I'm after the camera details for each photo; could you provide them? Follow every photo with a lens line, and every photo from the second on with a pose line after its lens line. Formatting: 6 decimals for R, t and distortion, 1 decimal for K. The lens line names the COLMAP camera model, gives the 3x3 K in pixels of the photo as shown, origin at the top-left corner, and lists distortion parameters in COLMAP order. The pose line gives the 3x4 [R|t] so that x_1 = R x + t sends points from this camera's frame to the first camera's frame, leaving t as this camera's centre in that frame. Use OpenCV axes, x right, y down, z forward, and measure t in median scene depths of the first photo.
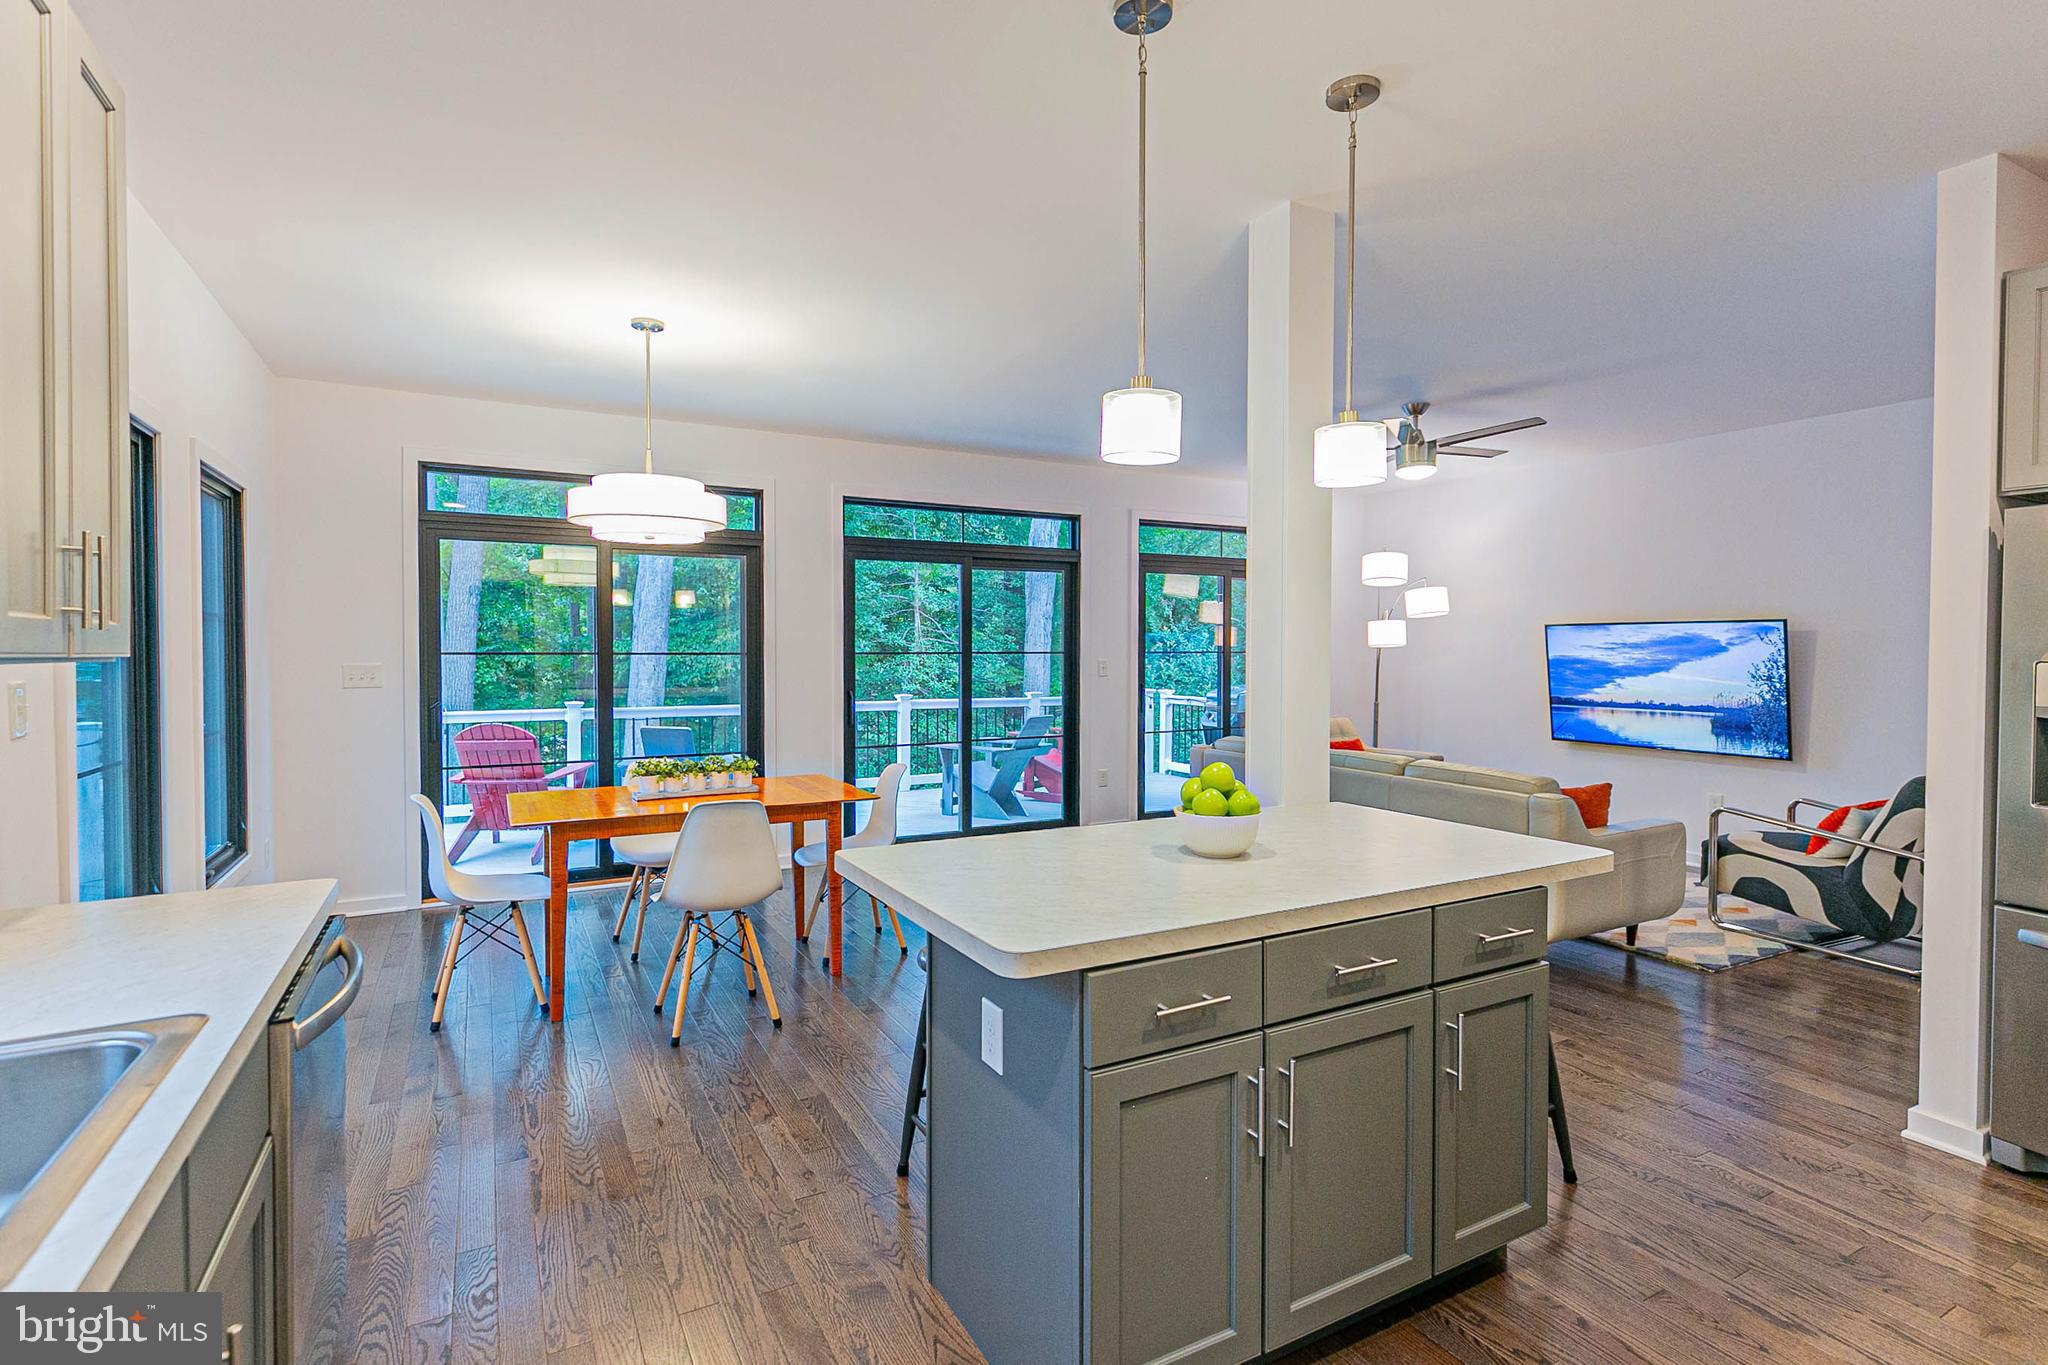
lens RADIAL K [[963.5, 0, 1017.8], [0, 963.5, 664.0], [0, 0, 1]] dist [0.014919, -0.001481]
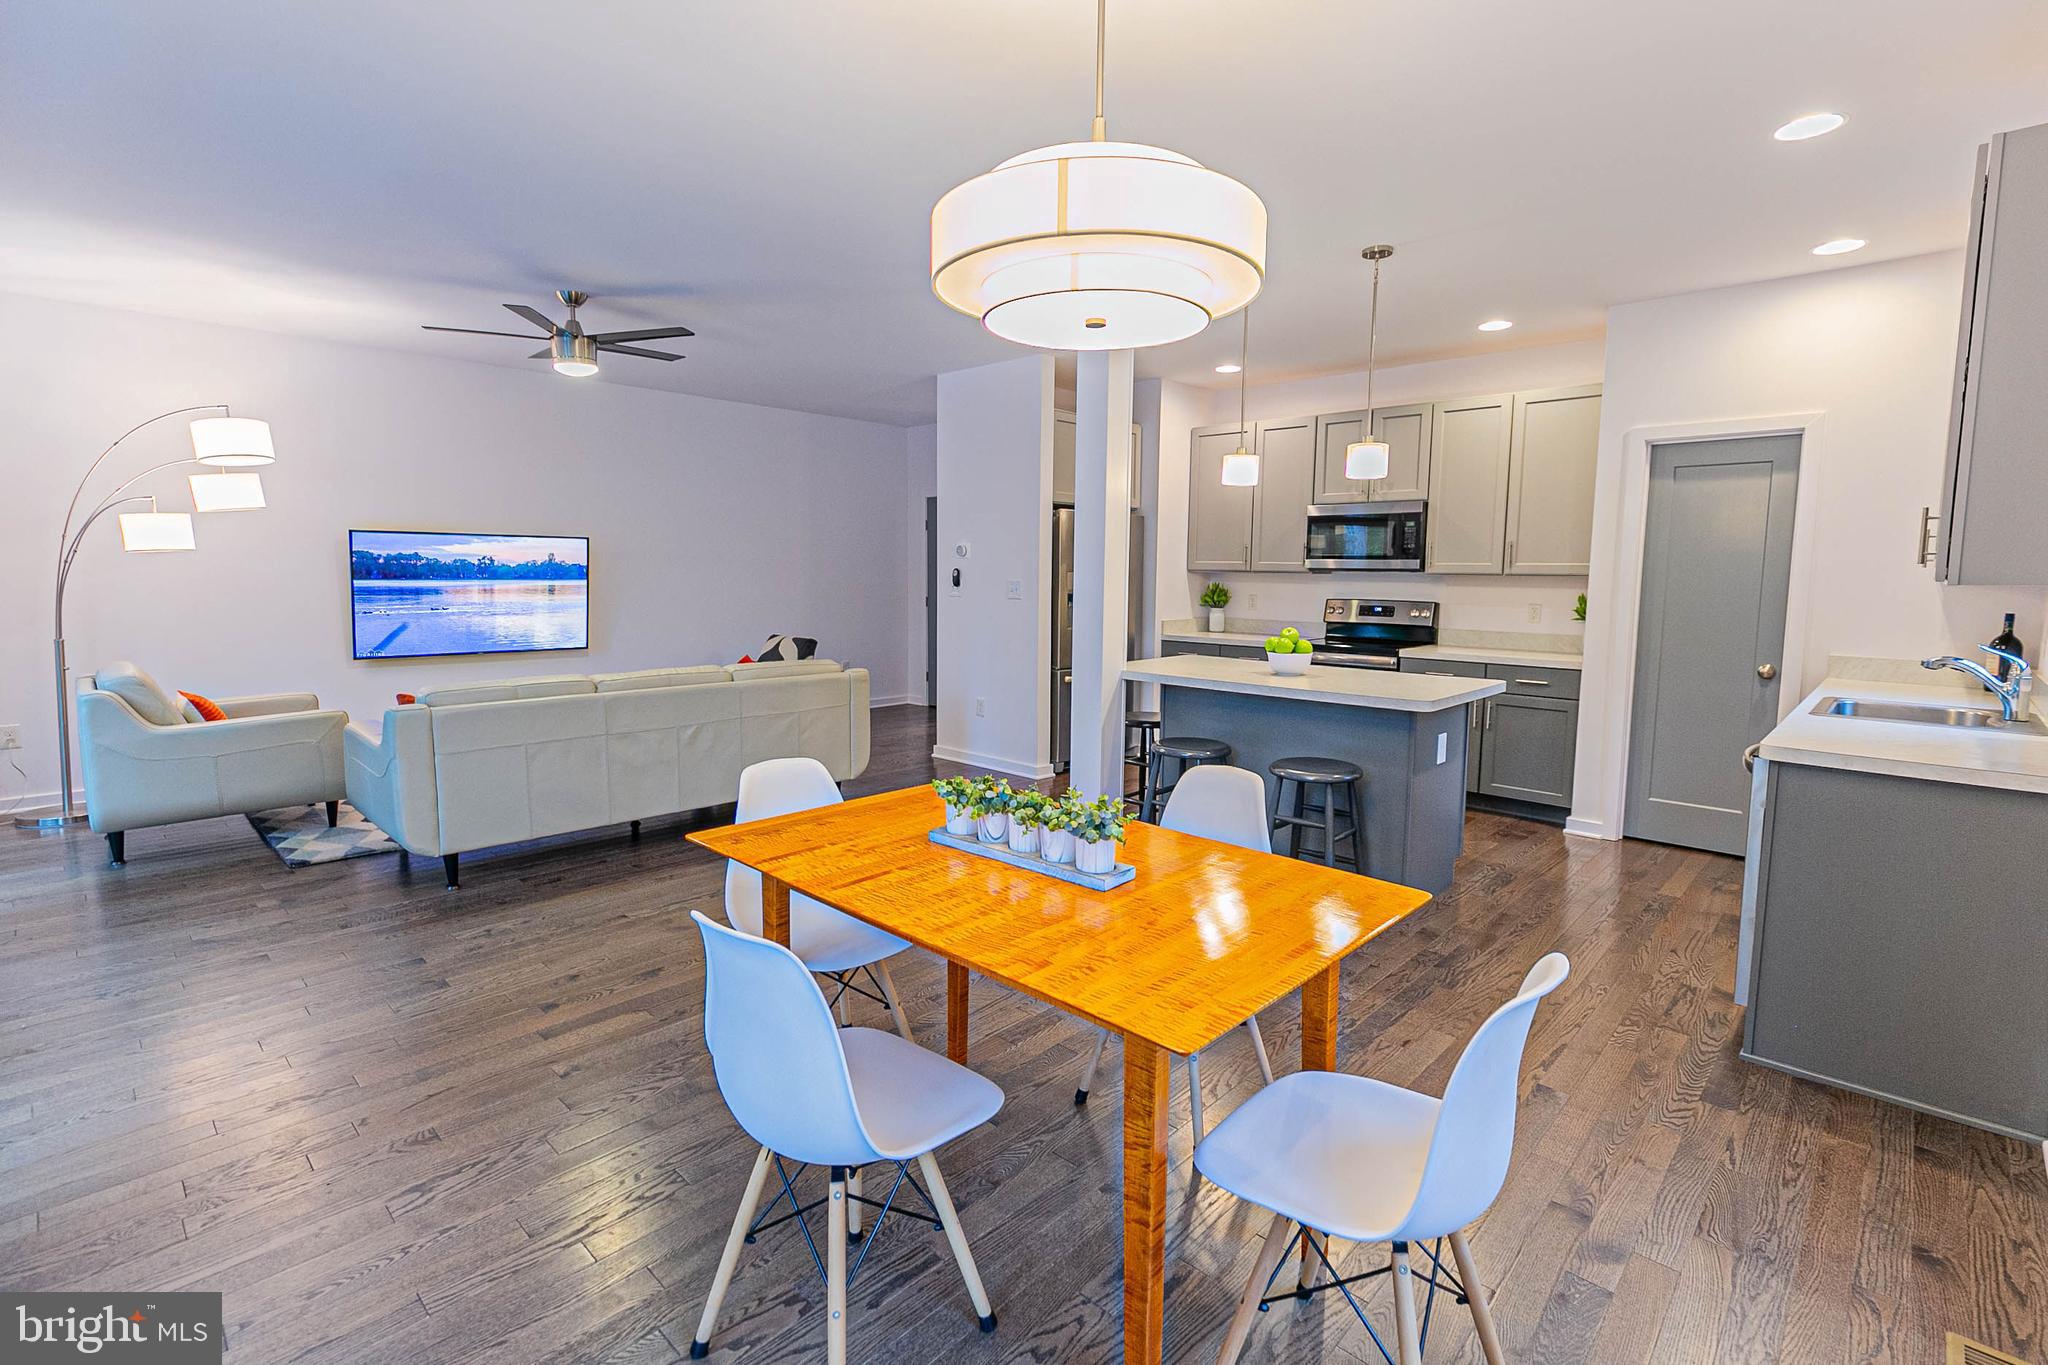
lens RADIAL K [[945.9, 0, 1029.2], [0, 945.9, 659.1], [0, 0, 1]] dist [0.019721, -0.004264]
pose [[-0.300415, -0.096217, 0.948943, -0.716794], [0.002567, 0.994814, 0.101681, -0.015949], [-0.953805, 0.032982, -0.298610, 1.017725]]
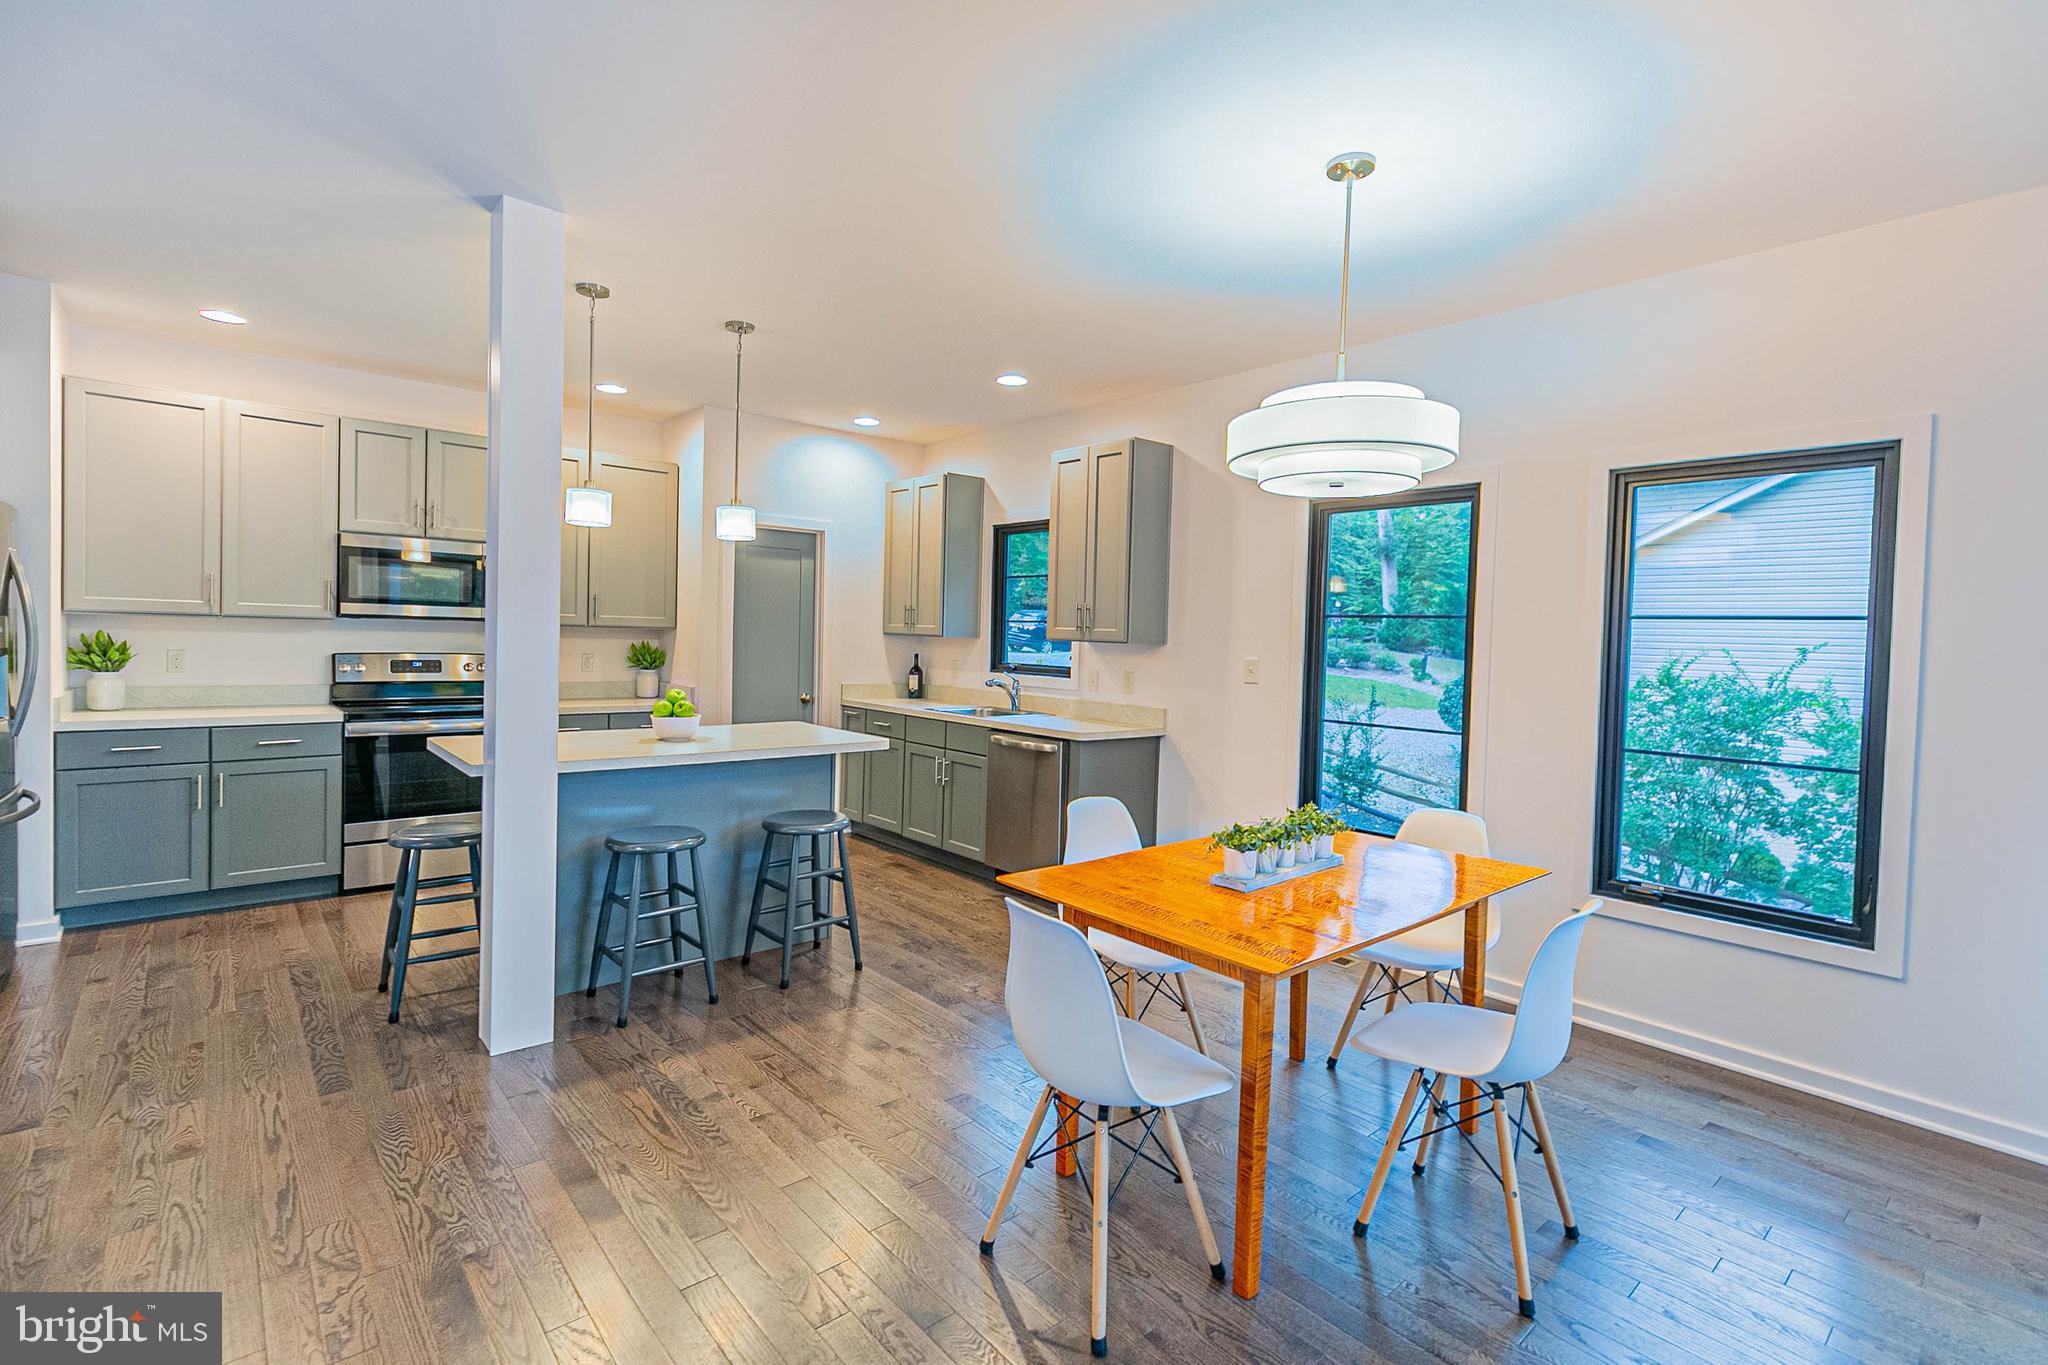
lens RADIAL K [[937.1, 0, 1028.6], [0, 937.1, 659.3], [0, 0, 1]] dist [0.002194, -0.000536]
pose [[-0.975693, -0.023544, -0.217875, -0.028316], [-0.032844, 0.998693, 0.039161, -0.021672], [0.216669, 0.045365, -0.975191, 1.396999]]
